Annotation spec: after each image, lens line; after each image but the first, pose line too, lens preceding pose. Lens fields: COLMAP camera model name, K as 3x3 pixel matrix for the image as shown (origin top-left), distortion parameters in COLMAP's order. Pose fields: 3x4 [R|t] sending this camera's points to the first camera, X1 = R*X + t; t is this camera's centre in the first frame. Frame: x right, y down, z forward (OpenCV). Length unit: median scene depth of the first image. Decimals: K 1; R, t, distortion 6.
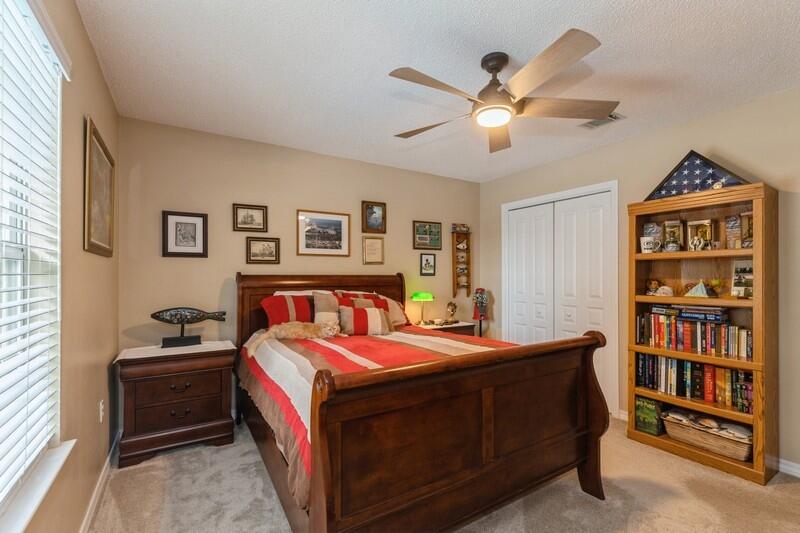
lens RADIAL K [[361.1, 0, 401.8], [0, 361.1, 276.2], [0, 0, 1]] dist [0.001955, 0.000210]
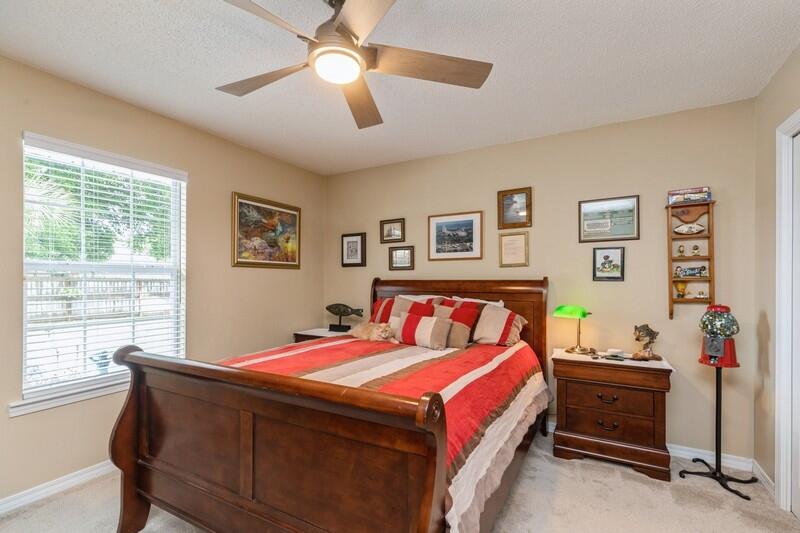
lens RADIAL K [[361.1, 0, 401.8], [0, 361.1, 276.2], [0, 0, 1]] dist [0.001955, 0.000210]
pose [[0.480566, -0.009049, -0.876912, 0.543110], [-0.001803, 0.999934, -0.011307, -0.002257], [0.876957, 0.007015, 0.480518, 0.419193]]
